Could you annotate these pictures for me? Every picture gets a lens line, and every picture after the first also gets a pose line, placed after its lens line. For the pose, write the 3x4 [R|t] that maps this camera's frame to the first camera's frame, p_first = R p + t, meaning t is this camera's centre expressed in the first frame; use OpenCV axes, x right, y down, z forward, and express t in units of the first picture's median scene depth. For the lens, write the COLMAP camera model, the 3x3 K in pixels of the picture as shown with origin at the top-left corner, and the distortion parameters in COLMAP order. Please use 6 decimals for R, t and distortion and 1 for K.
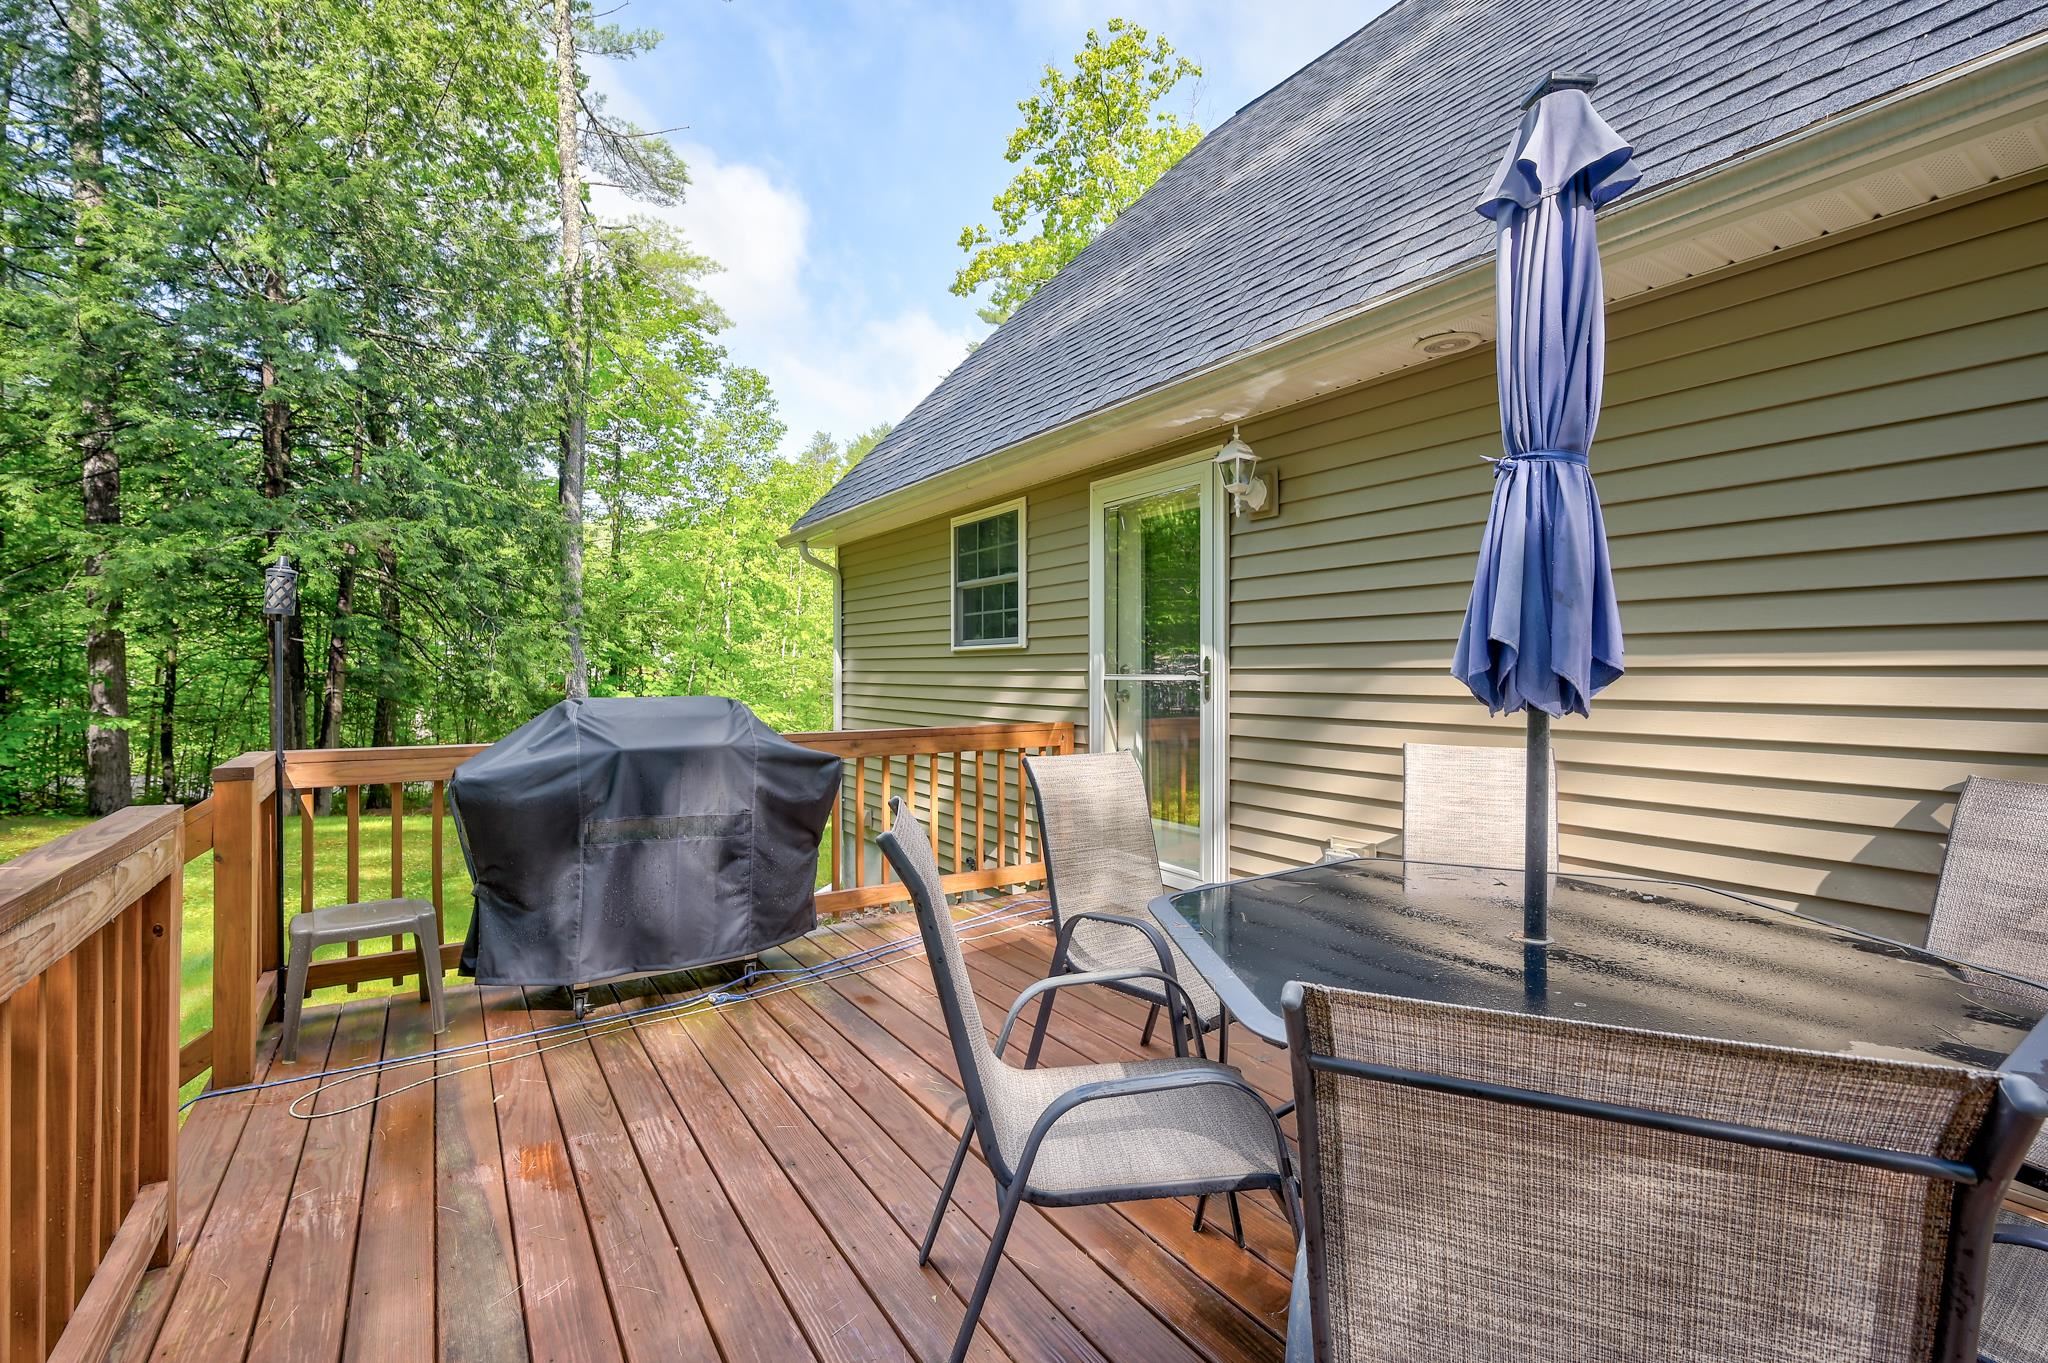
lens RADIAL K [[928.0, 0, 1022.5], [0, 928.0, 681.8], [0, 0, 1]] dist [-0.001413, 0.001873]
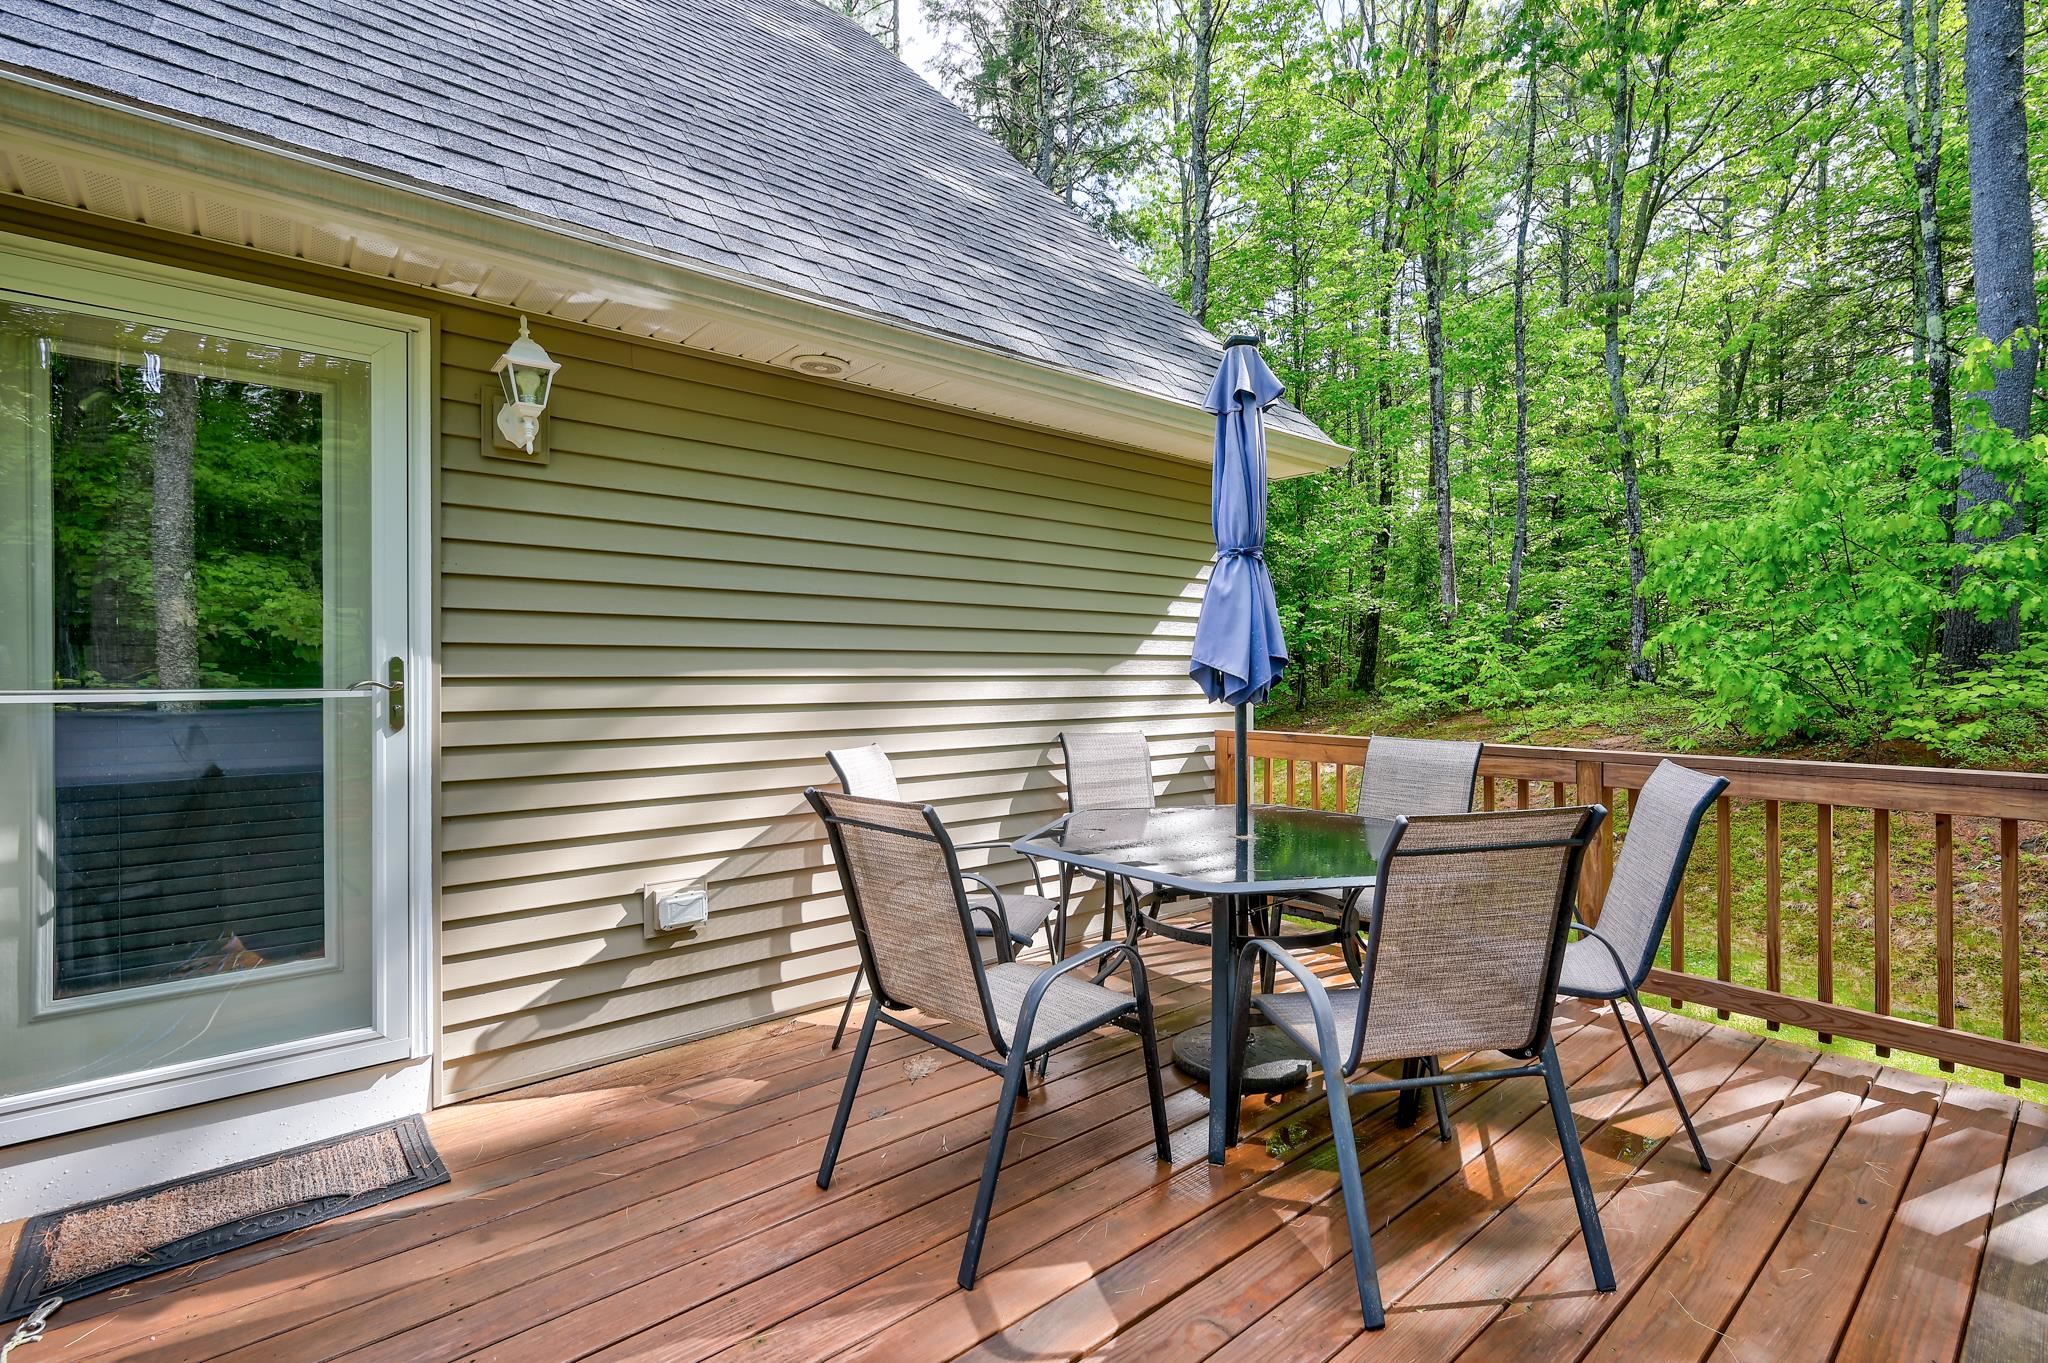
lens RADIAL K [[928.0, 0, 1022.6], [0, 928.0, 677.1], [0, 0, 1]] dist [-0.001413, 0.001873]
pose [[-0.139870, -0.000072, 0.990170, -0.340168], [0.012780, 0.999917, 0.001878, -0.007353], [-0.990087, 0.012917, -0.139857, 0.515138]]
